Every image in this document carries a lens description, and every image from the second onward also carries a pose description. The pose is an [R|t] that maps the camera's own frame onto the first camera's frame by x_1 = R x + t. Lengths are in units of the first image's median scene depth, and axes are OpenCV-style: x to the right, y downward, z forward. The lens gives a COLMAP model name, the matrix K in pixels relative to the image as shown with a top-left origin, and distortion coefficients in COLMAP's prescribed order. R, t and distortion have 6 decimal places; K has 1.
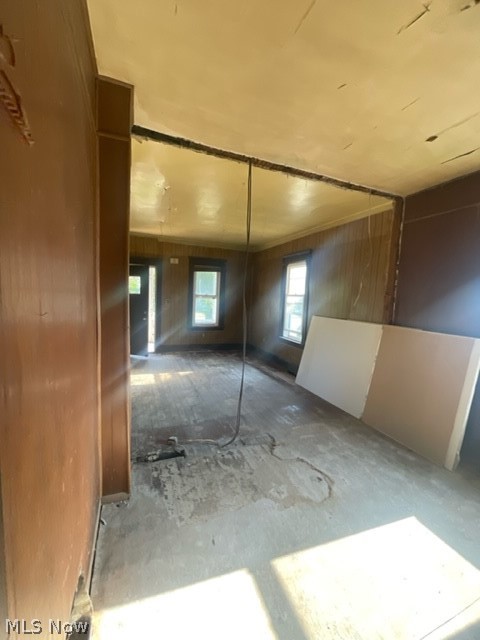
lens RADIAL K [[261.1, 0, 238.2], [0, 261.1, 317.3], [0, 0, 1]] dist [-0.005955, 0.001088]
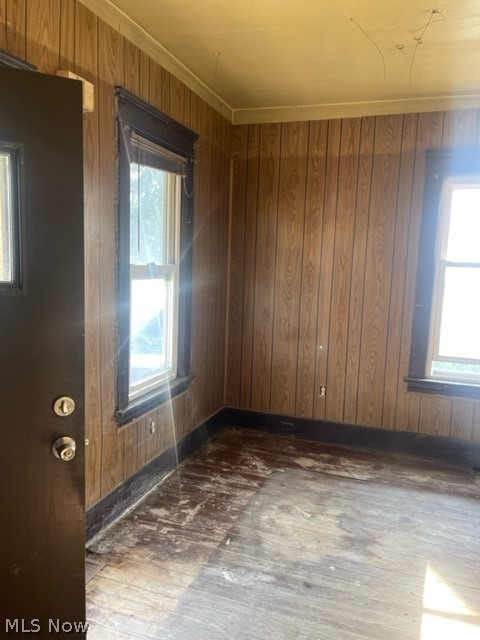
lens RADIAL K [[485.3, 0, 240.8], [0, 485.3, 320.8], [0, 0, 1]] dist [0.069343, -0.093028]
pose [[0.654219, -0.115691, 0.747405, -0.895351], [0.059954, 0.993054, 0.101236, -0.159183], [-0.753925, -0.021420, 0.656611, 1.340448]]
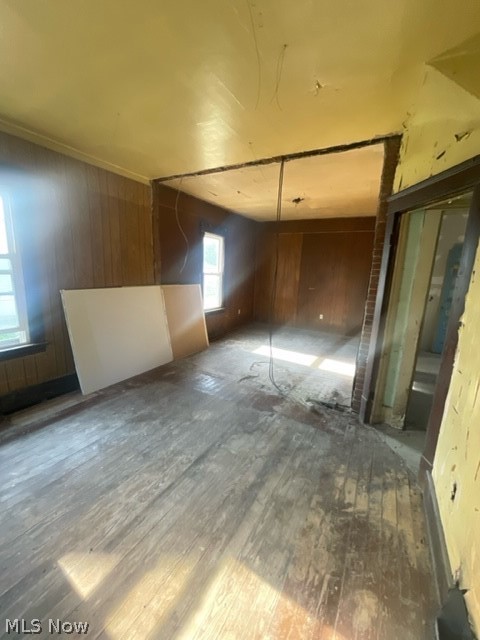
lens RADIAL K [[261.1, 0, 237.6], [0, 261.1, 318.8], [0, 0, 1]] dist [-0.005955, 0.001088]
pose [[-0.614157, -0.213669, 0.759709, -0.694999], [0.000961, 0.962448, 0.271466, -0.164015], [-0.789184, 0.167453, -0.590888, 1.541434]]
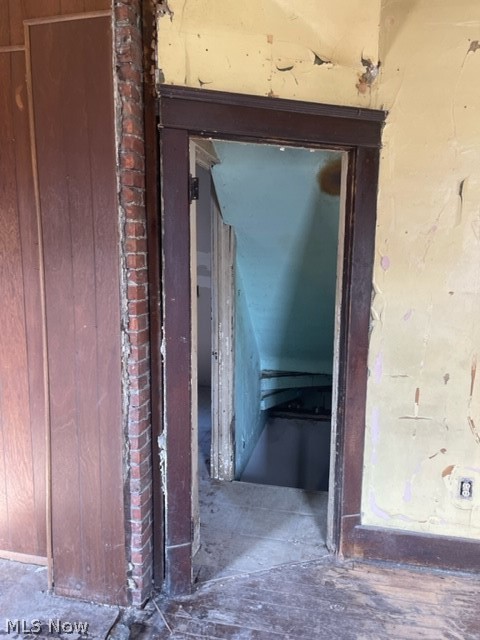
lens RADIAL K [[485.3, 0, 240.2], [0, 485.3, 324.2], [0, 0, 1]] dist [0.069343, -0.093028]
pose [[-0.565286, 0.069070, -0.821998, 0.156455], [-0.106506, 0.982036, 0.155761, -0.112565], [0.817990, 0.175597, -0.547775, 1.151156]]
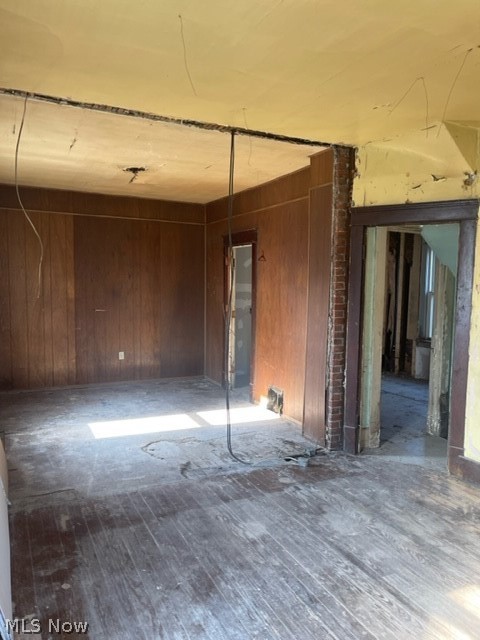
lens RADIAL K [[485.3, 0, 239.5], [0, 485.3, 326.1], [0, 0, 1]] dist [0.069343, -0.093028]
pose [[-0.995991, -0.051343, -0.073257, 0.083735], [-0.063434, 0.982761, 0.173659, -0.192340], [0.063078, 0.177610, -0.982077, 2.066151]]
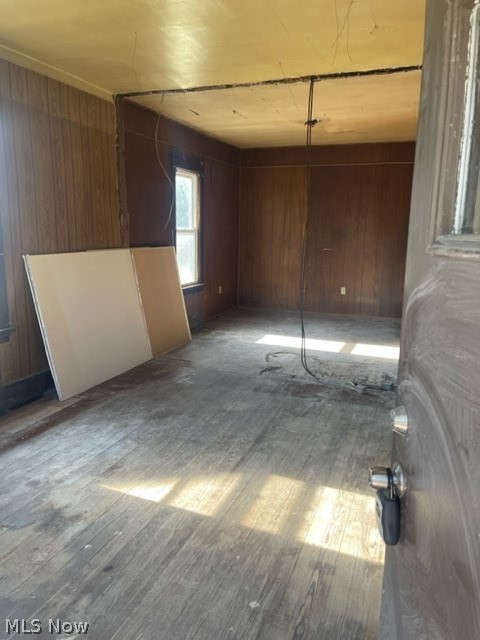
lens RADIAL K [[485.3, 0, 237.1], [0, 485.3, 316.9], [0, 0, 1]] dist [0.069343, -0.093028]
pose [[-0.735513, -0.173937, 0.654803, -0.830385], [0.012979, 0.962689, 0.270301, -0.191724], [-0.677386, 0.207308, -0.705812, 2.024378]]
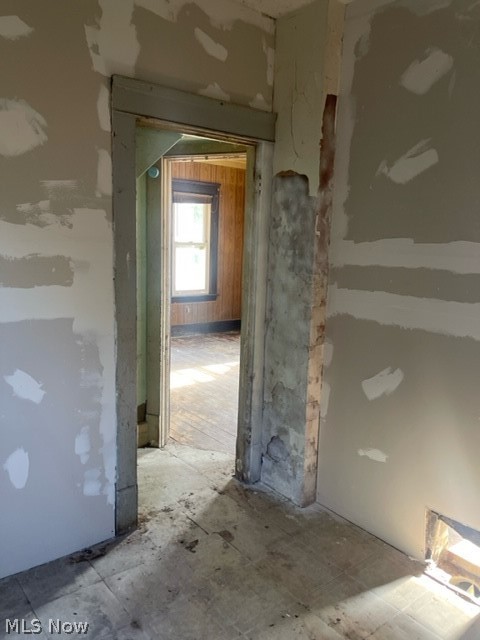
lens RADIAL K [[485.3, 0, 240.2], [0, 485.3, 317.2], [0, 0, 1]] dist [0.069343, -0.093028]
pose [[0.957719, -0.054013, 0.282591, -0.726707], [0.029799, 0.995559, 0.089293, -0.023432], [-0.286159, -0.077097, 0.955075, -0.255359]]
